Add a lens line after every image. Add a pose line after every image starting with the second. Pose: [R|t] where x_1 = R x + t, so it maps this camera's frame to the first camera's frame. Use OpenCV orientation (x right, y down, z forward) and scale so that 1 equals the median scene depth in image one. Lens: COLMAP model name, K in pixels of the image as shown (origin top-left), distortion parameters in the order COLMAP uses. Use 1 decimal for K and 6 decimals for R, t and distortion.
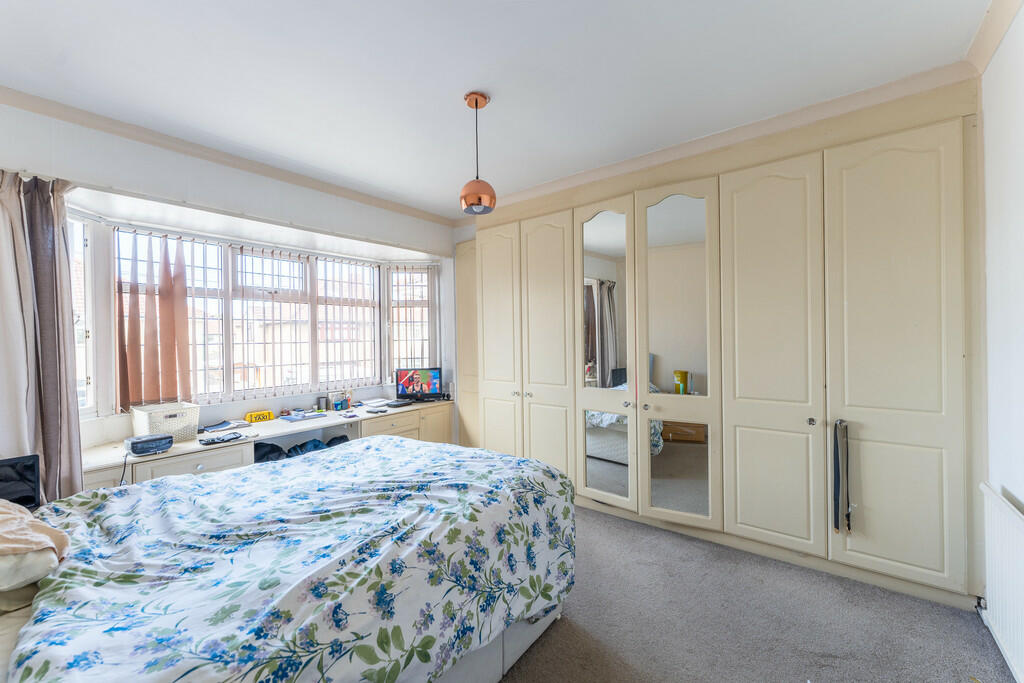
lens RADIAL K [[404.9, 0, 518.4], [0, 404.9, 336.4], [0, 0, 1]] dist [-0.000443, -0.000079]
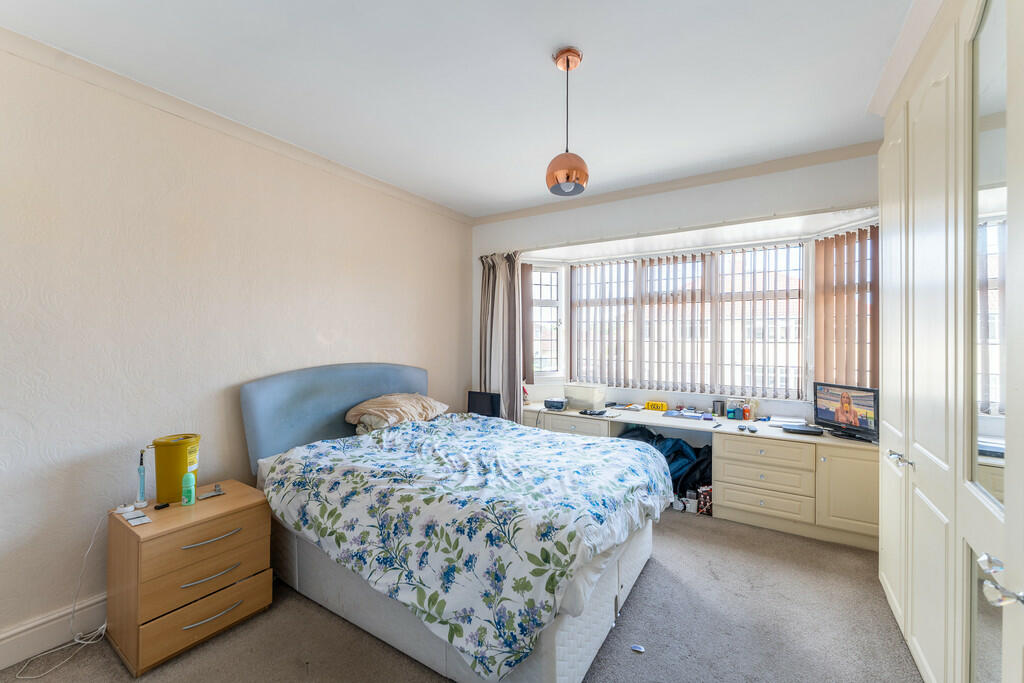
lens RADIAL K [[404.9, 0, 518.4], [0, 404.9, 336.4], [0, 0, 1]] dist [-0.000443, -0.000079]
pose [[0.099217, 0.013556, -0.994973, 0.984697], [-0.005021, 0.999901, 0.013122, -0.022980], [0.995053, 0.003694, 0.099275, 1.089535]]
